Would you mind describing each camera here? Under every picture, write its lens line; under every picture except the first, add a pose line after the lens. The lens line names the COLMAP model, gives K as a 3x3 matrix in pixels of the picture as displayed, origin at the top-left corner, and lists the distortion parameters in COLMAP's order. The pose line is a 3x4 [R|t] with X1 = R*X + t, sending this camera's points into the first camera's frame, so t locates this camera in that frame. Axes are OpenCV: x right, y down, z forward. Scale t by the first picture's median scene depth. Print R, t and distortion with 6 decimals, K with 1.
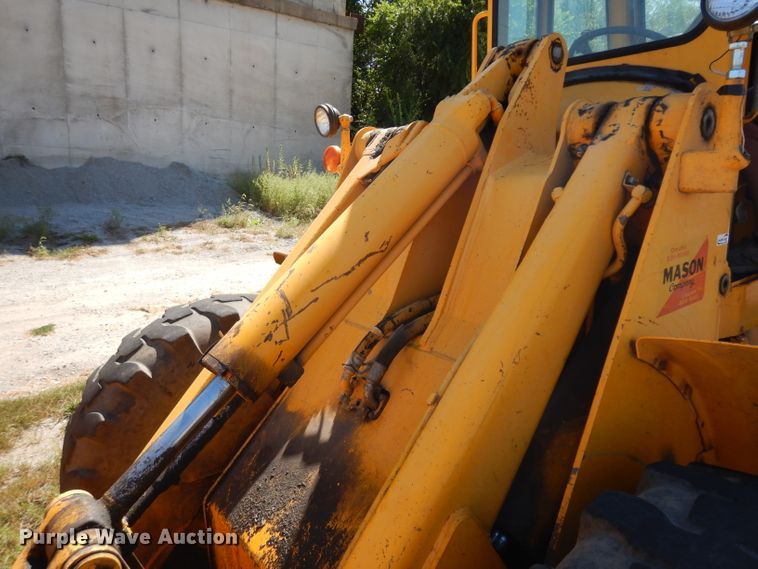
lens RADIAL K [[533.8, 0, 389.2], [0, 533.8, 286.1], [0, 0, 1]] dist [0.056414, -0.000576]
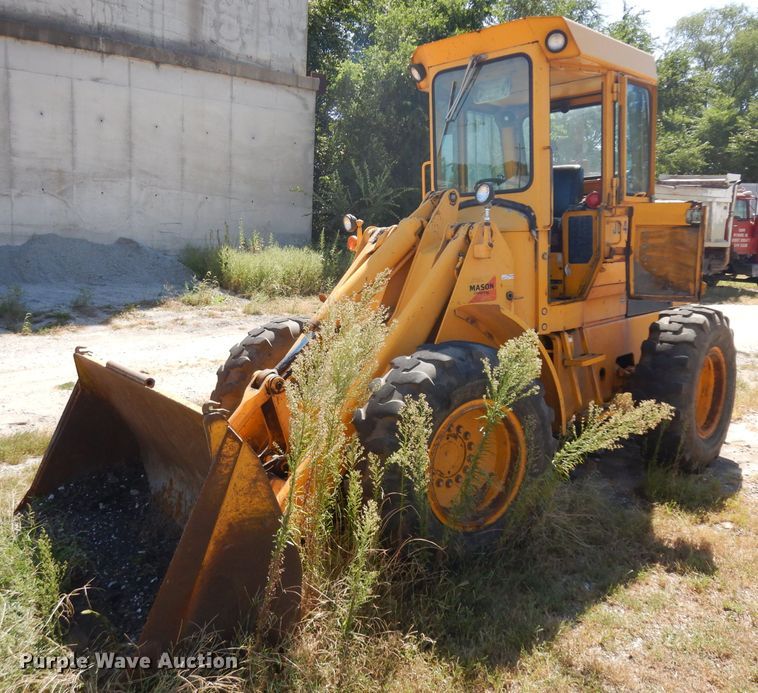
lens RADIAL K [[737.8, 0, 379.0], [0, 737.8, 346.5], [0, 0, 1]] dist [0.009994, 0.019471]
pose [[0.999165, -0.014526, 0.038180, -0.016537], [0.017252, 0.997250, -0.072077, 0.051235], [-0.037028, 0.072675, 0.996668, -0.247922]]
